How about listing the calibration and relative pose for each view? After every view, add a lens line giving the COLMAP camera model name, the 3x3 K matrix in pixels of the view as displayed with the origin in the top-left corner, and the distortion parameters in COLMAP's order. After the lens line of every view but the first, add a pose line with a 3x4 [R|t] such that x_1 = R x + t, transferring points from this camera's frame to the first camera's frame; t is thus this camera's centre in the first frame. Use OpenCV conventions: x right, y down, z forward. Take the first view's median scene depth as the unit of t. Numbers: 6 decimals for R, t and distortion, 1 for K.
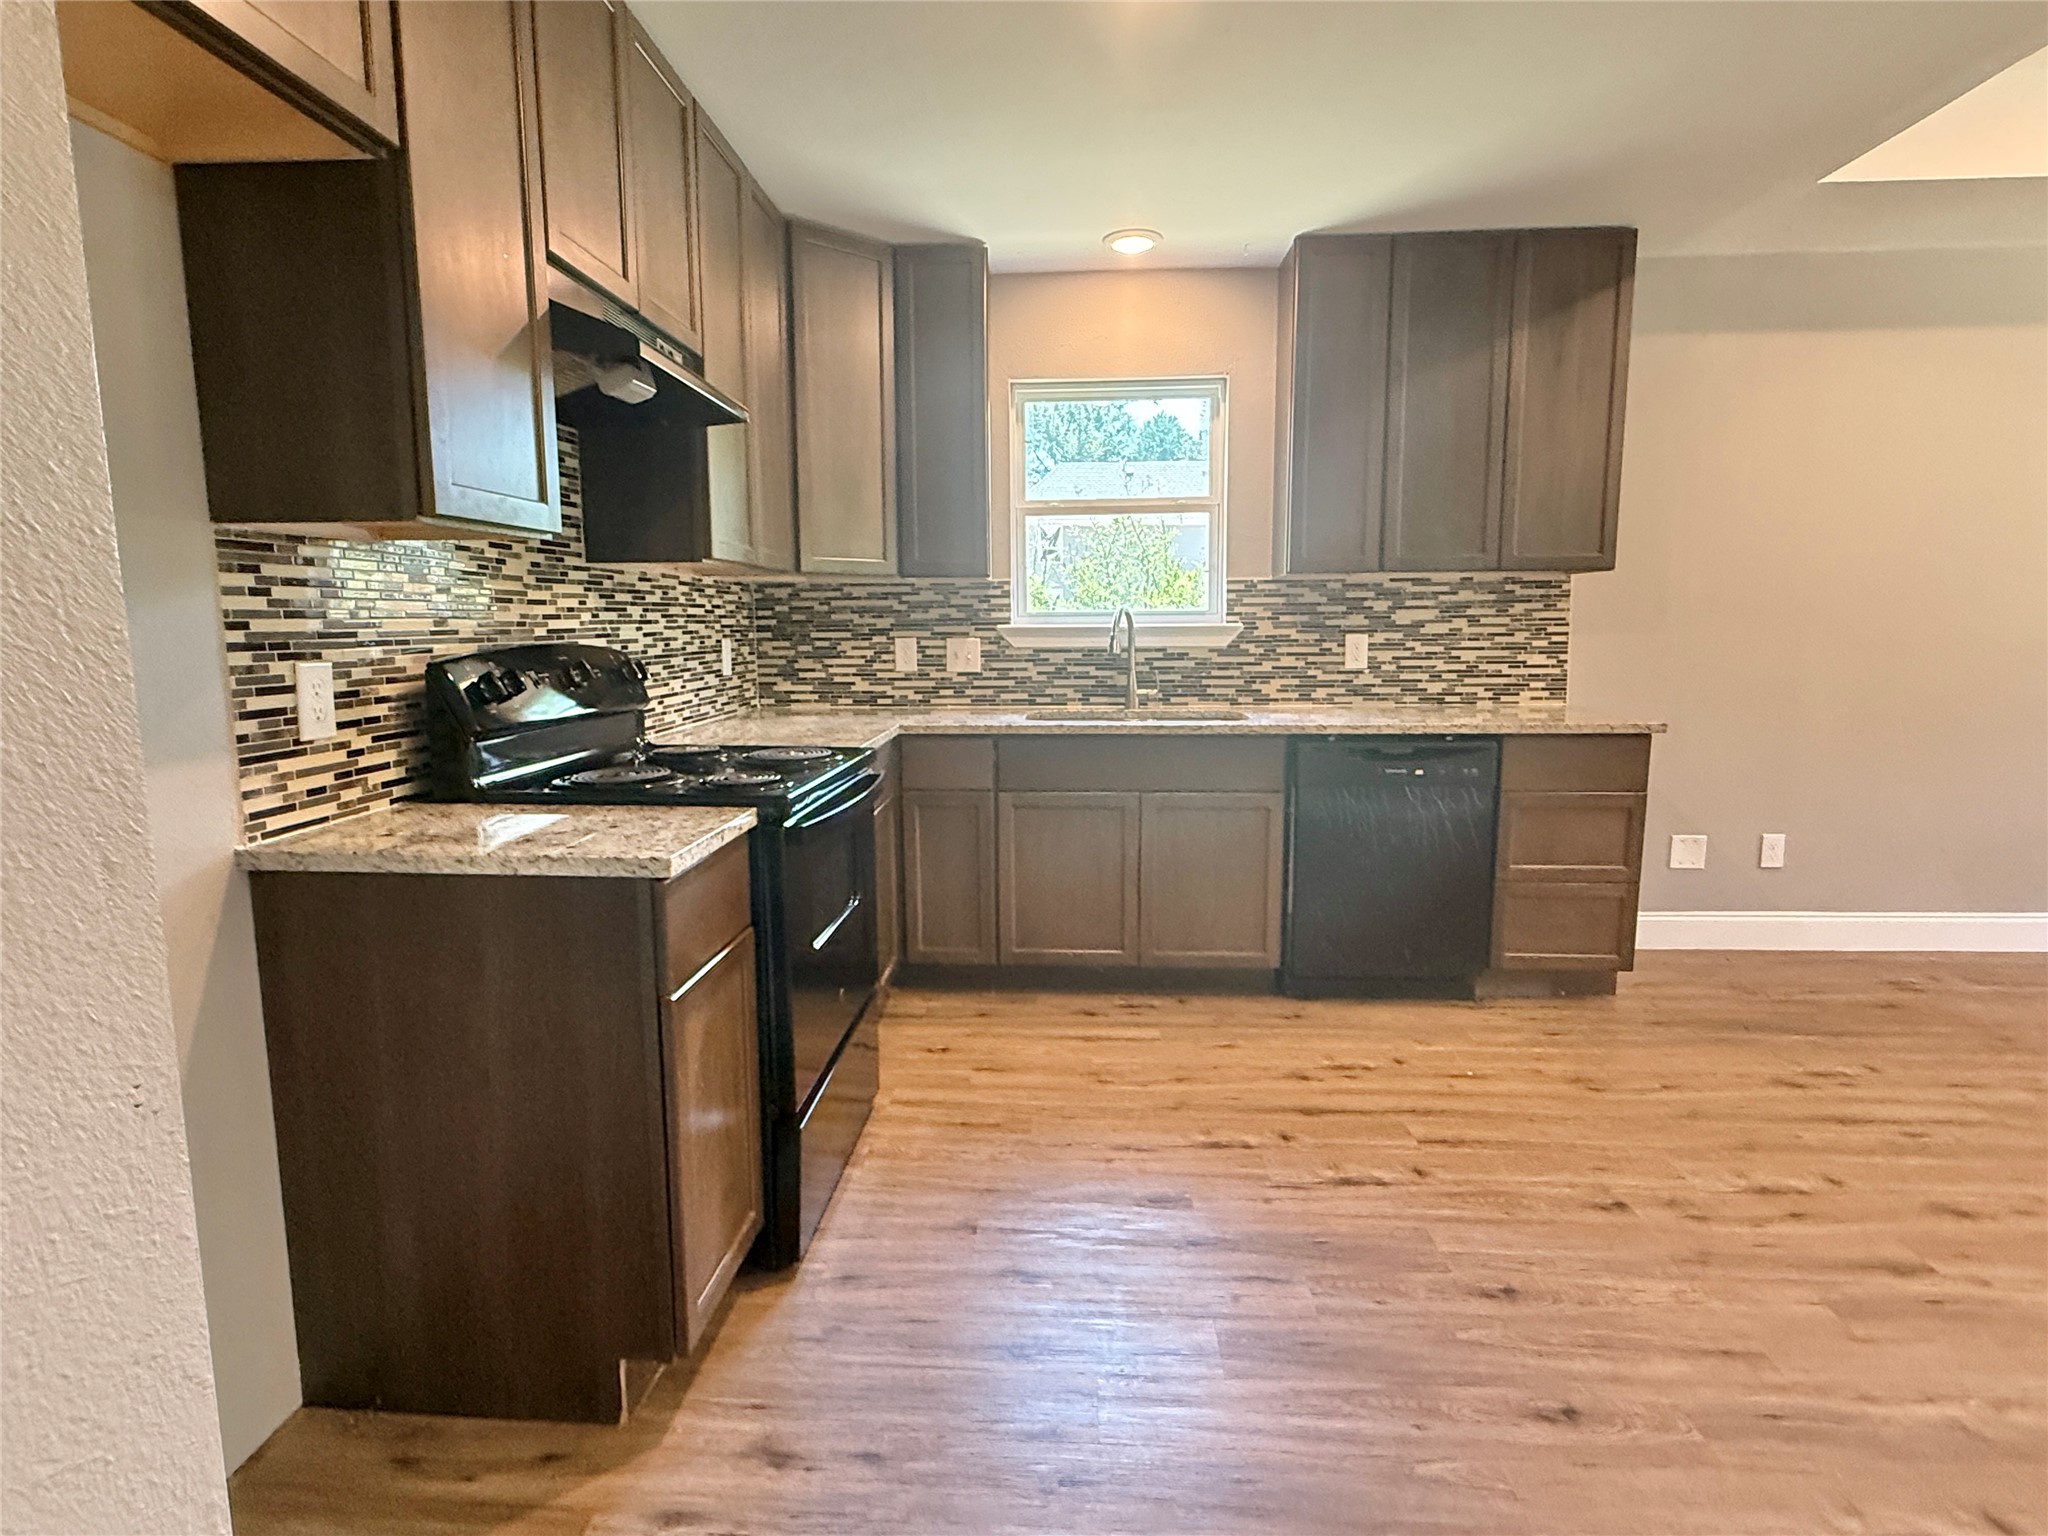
lens RADIAL K [[1065.1, 0, 1021.3], [0, 1065.1, 767.6], [0, 0, 1]] dist [0.003973, -0.000987]
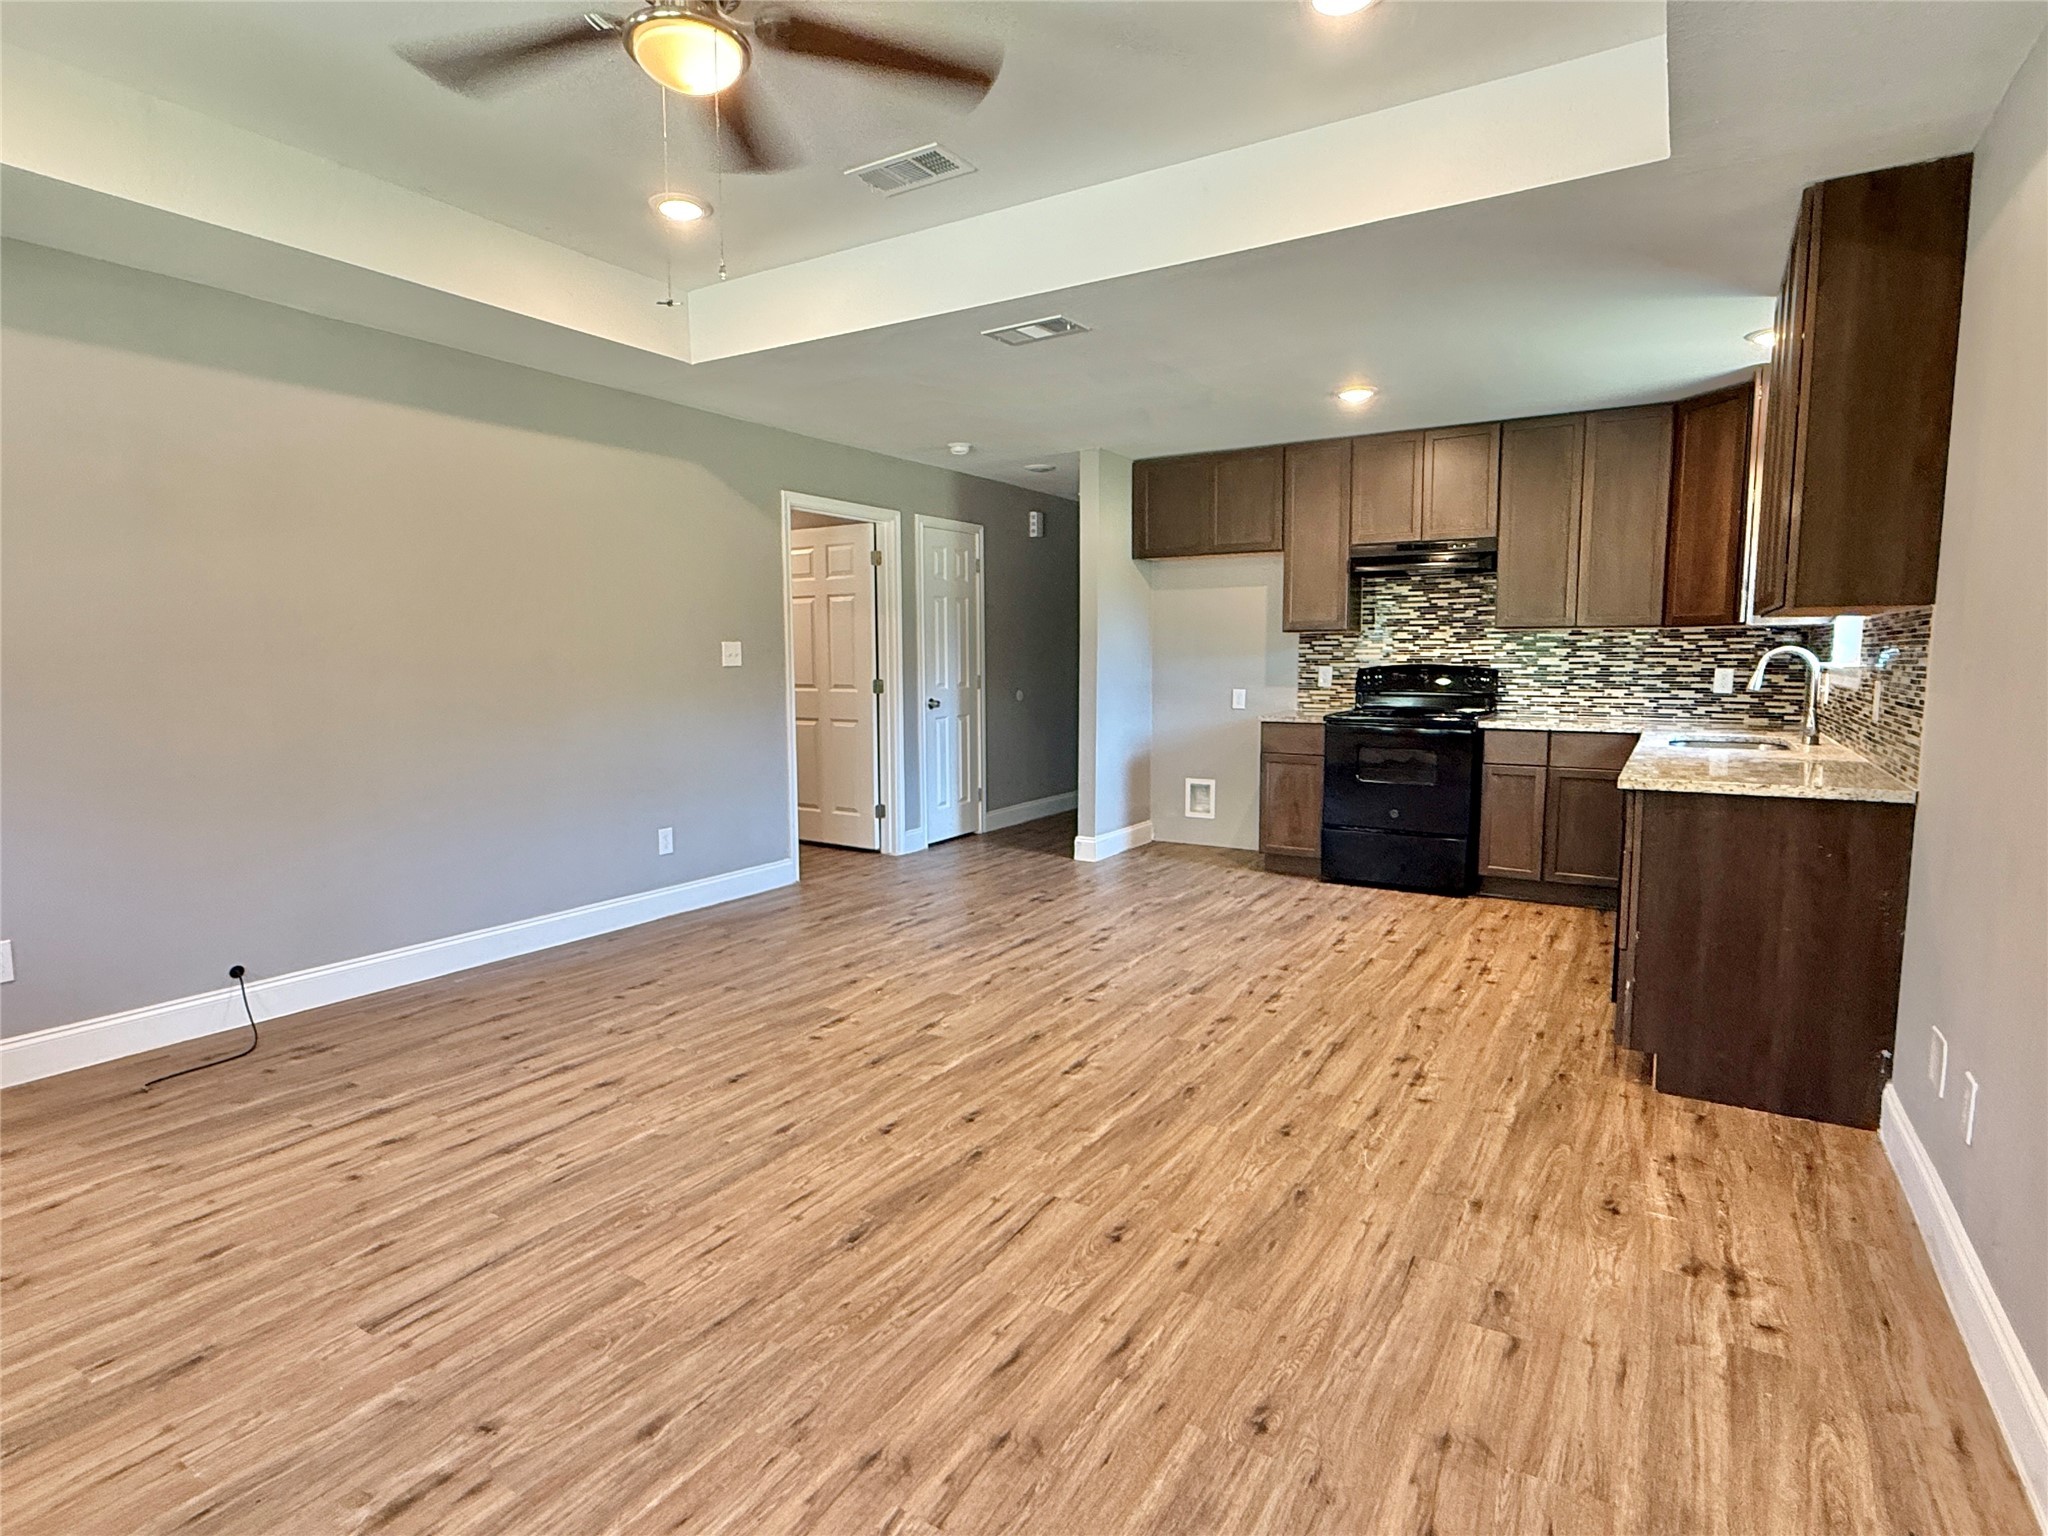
lens RADIAL K [[1065.1, 0, 1035.9], [0, 1065.1, 760.6], [0, 0, 1]] dist [0.003973, -0.000987]
pose [[-0.463613, 0.098696, -0.880524, 1.775140], [-0.116896, 0.978277, 0.171201, -0.166886], [0.878293, 0.182301, -0.442005, 1.022184]]
